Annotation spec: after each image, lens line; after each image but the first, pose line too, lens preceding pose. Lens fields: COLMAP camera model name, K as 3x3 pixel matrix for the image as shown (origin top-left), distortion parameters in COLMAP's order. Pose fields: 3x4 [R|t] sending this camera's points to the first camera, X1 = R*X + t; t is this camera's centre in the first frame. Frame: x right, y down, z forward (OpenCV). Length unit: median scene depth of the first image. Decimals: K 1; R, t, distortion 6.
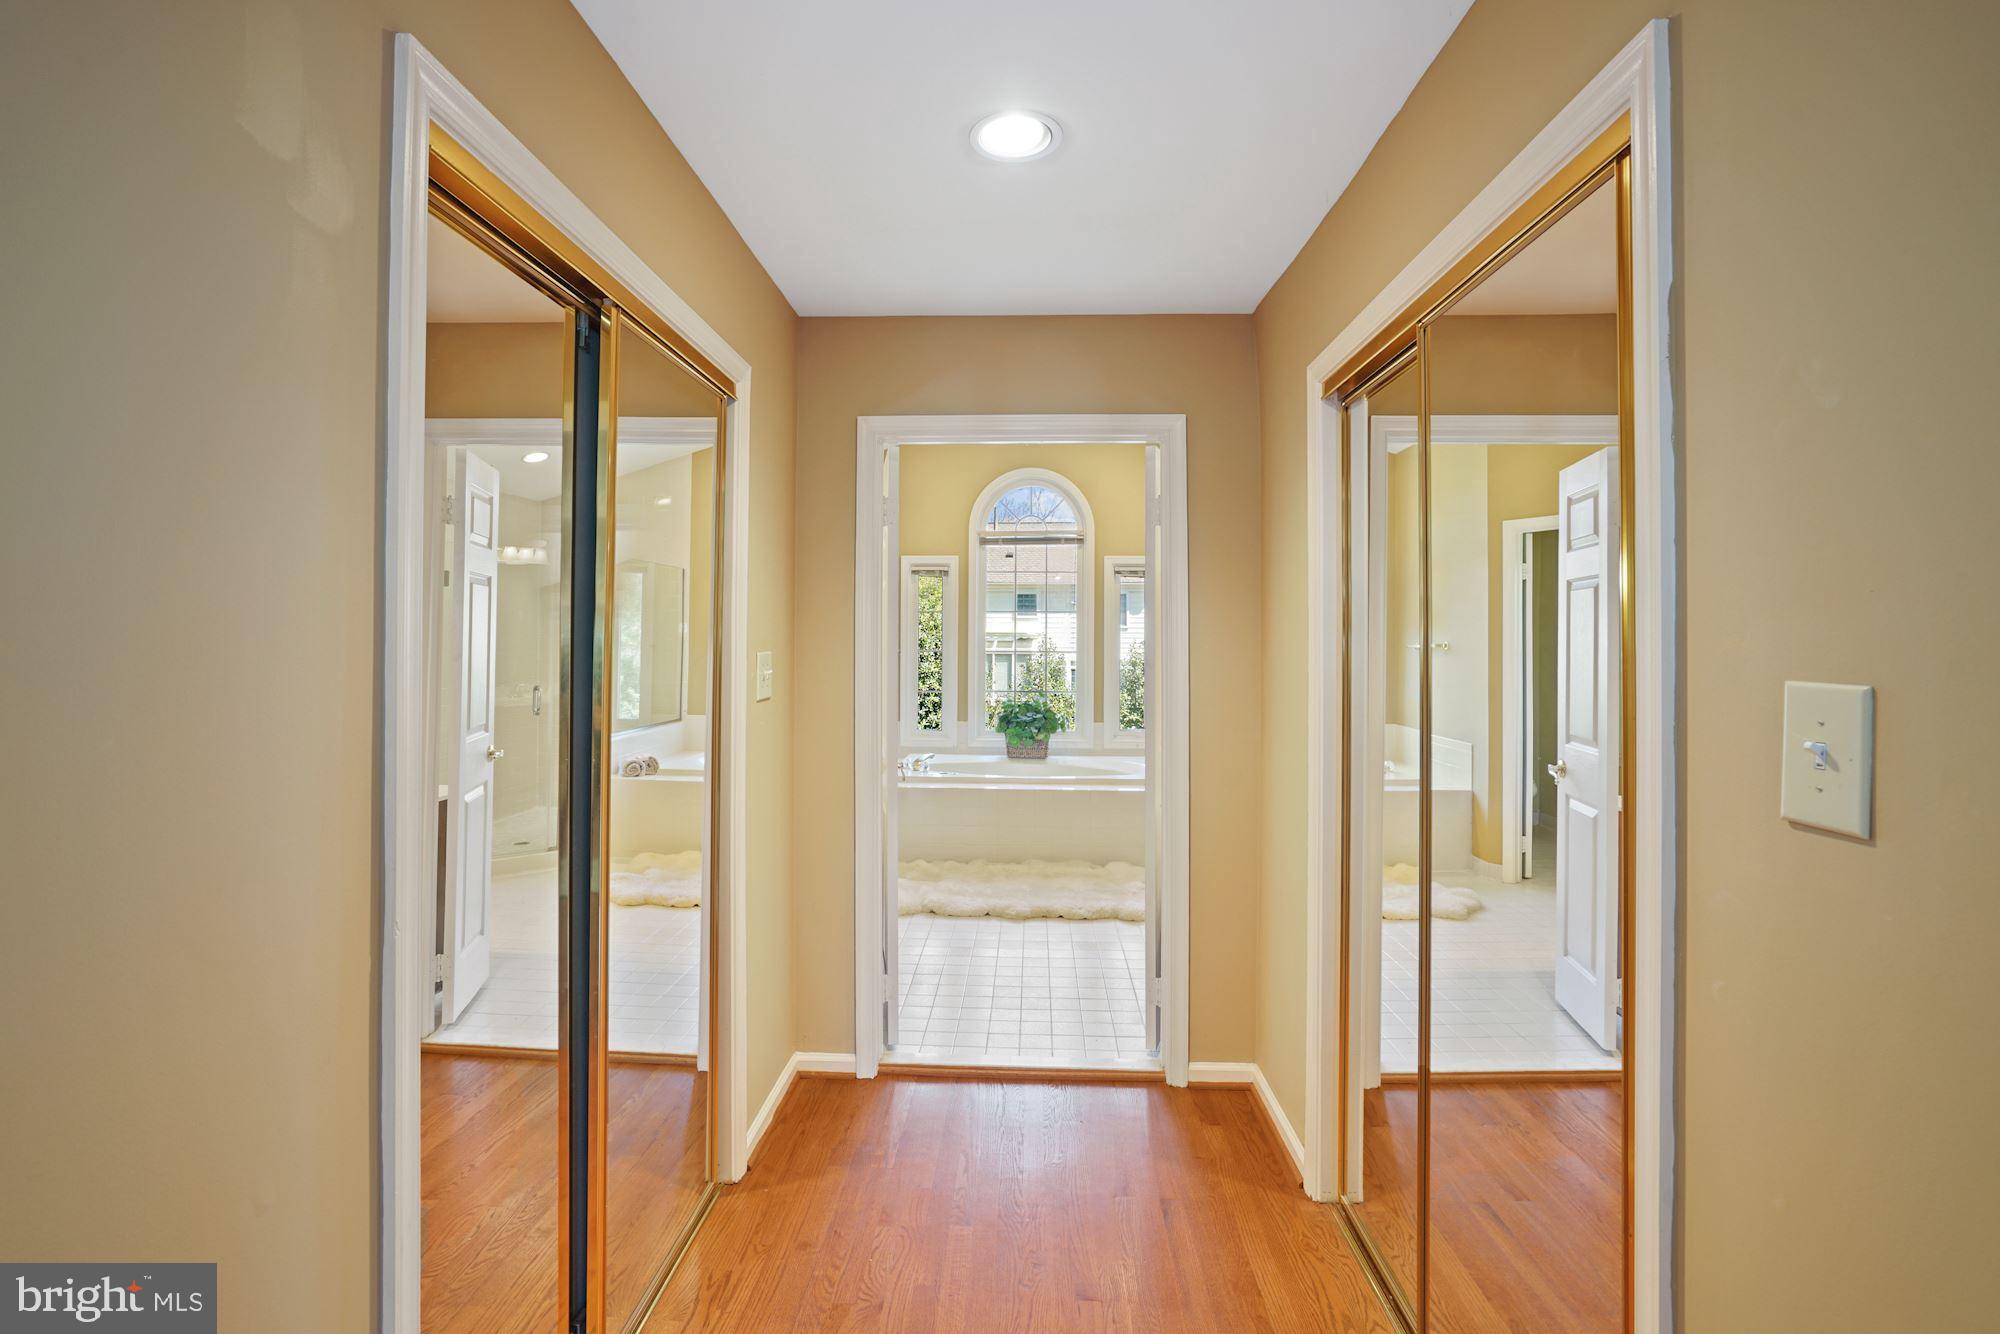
lens RADIAL K [[923.3, 0, 1008.0], [0, 923.3, 644.4], [0, 0, 1]] dist [-0.064011, 0.023625]
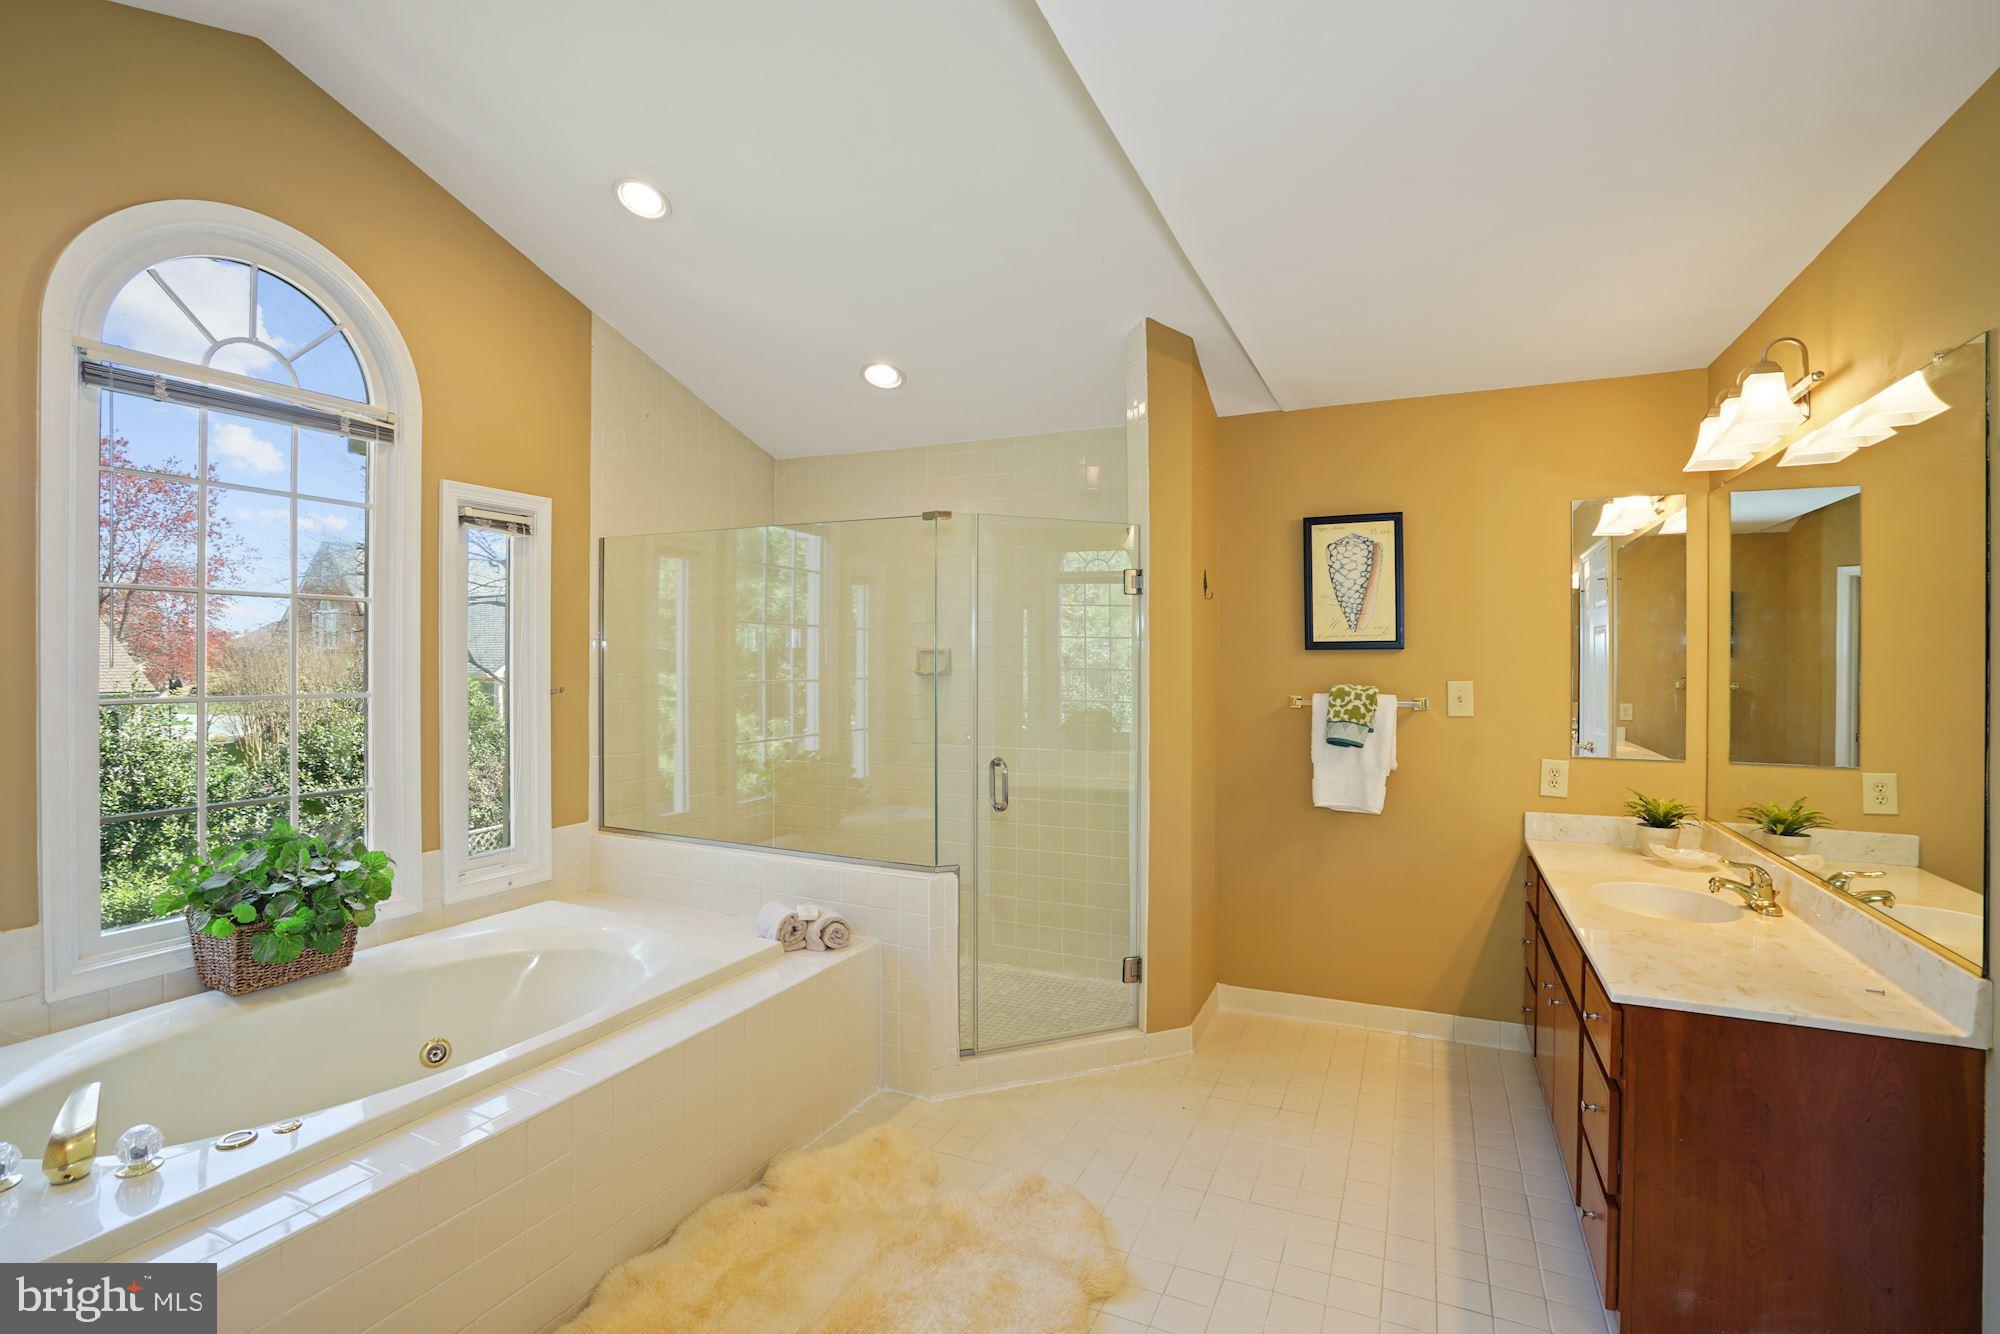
lens RADIAL K [[921.0, 0, 995.9], [0, 921.0, 660.4], [0, 0, 1]] dist [-0.058842, 0.019913]
pose [[0.393435, -0.007150, 0.919325, -0.193980], [0.003736, 0.999974, 0.006178, -0.009010], [-0.919345, 0.001004, 0.393451, 0.577322]]
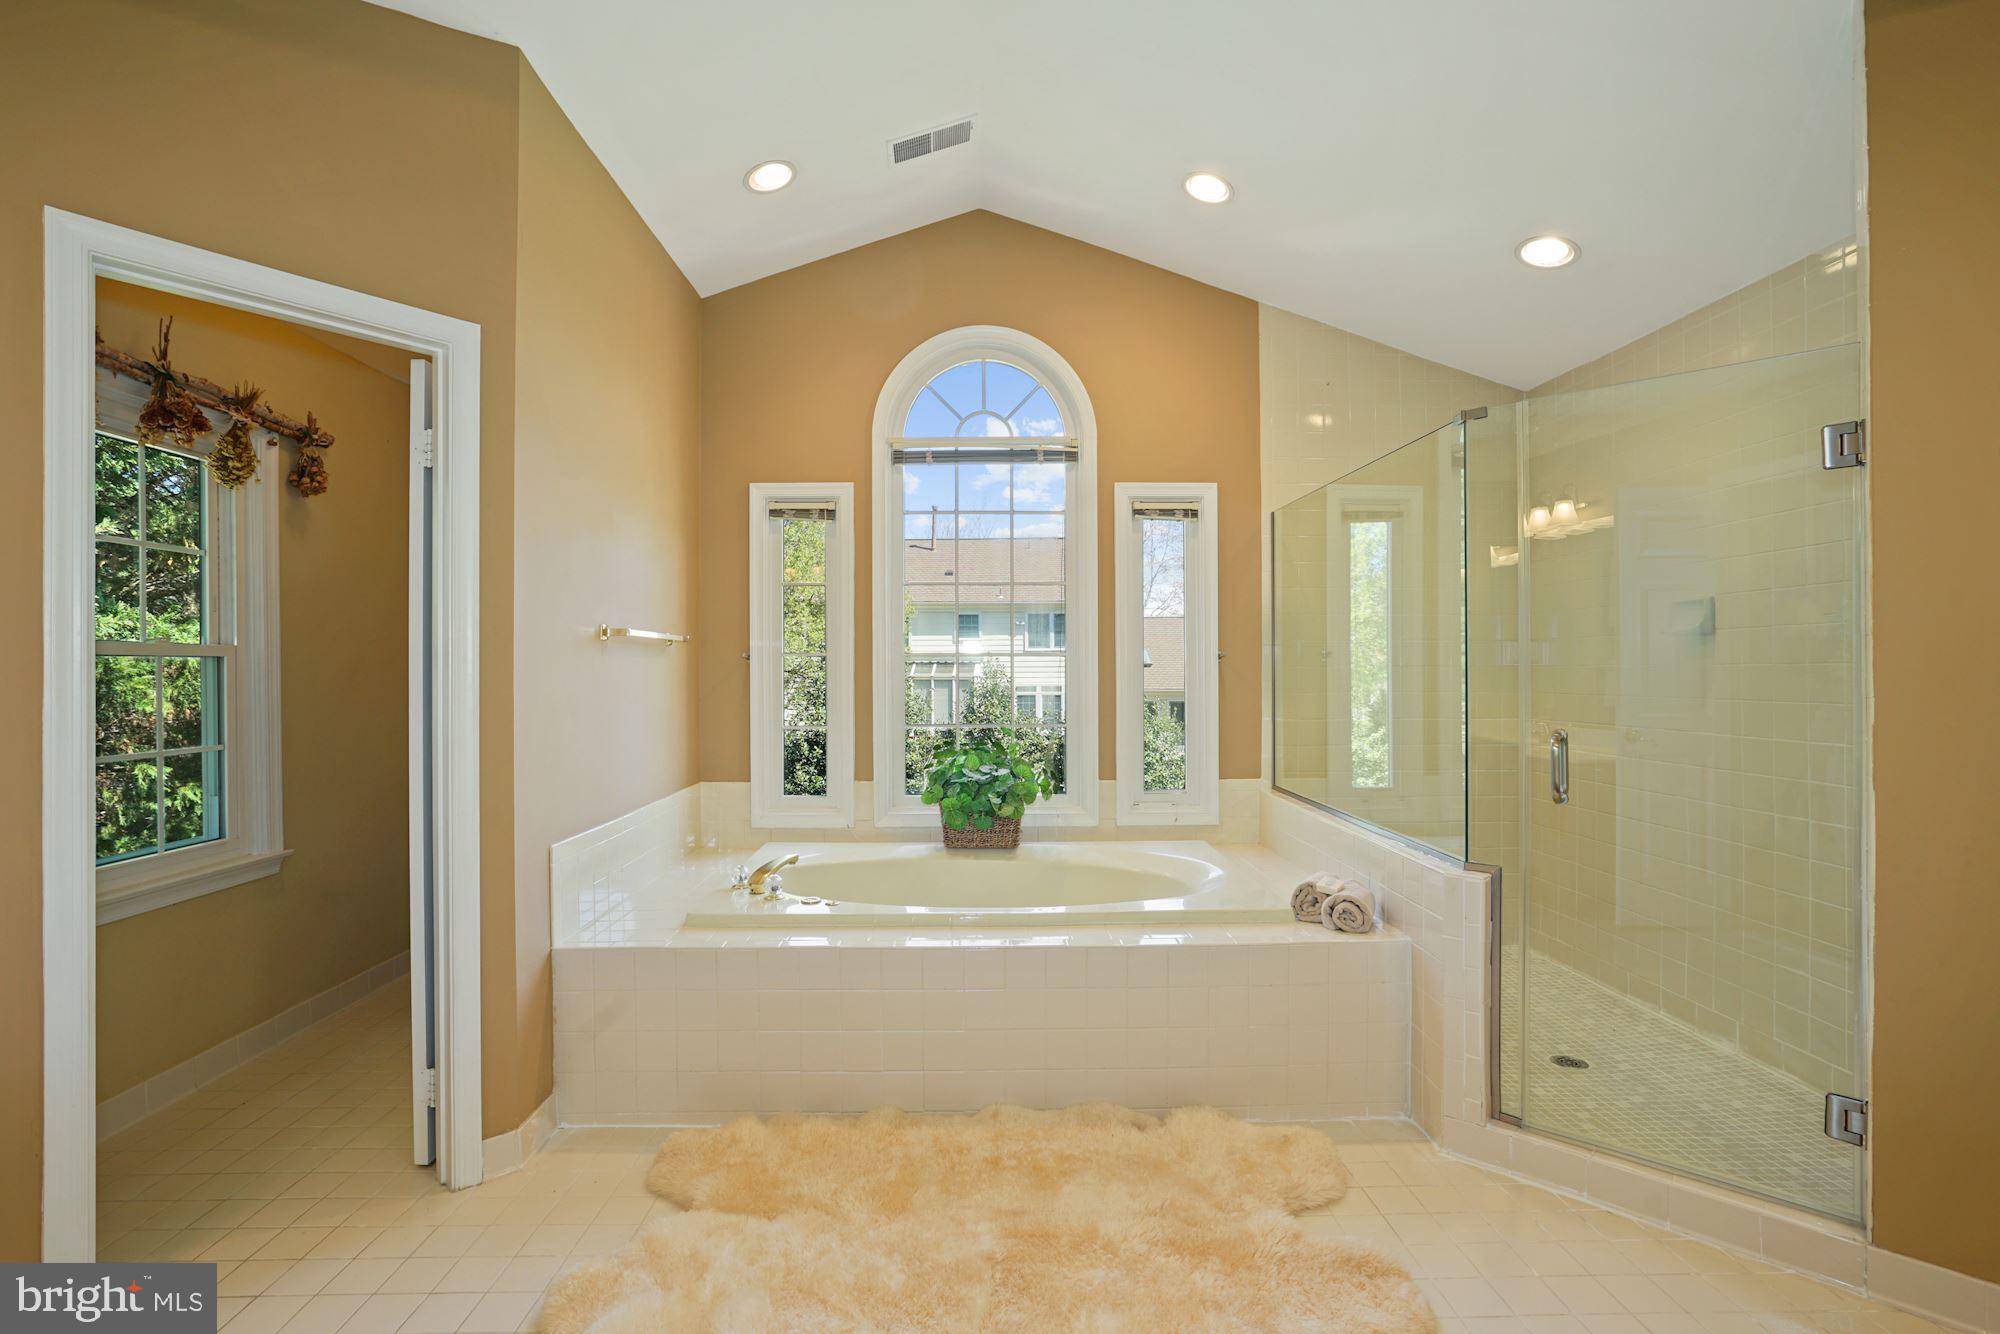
lens RADIAL K [[908.5, 0, 995.7], [0, 908.5, 674.3], [0, 0, 1]] dist [-0.053665, 0.021269]
pose [[0.998630, -0.010152, 0.051335, 0.002590], [0.010098, 0.999948, 0.001309, 0.019298], [-0.051346, -0.000789, 0.998681, 0.452396]]
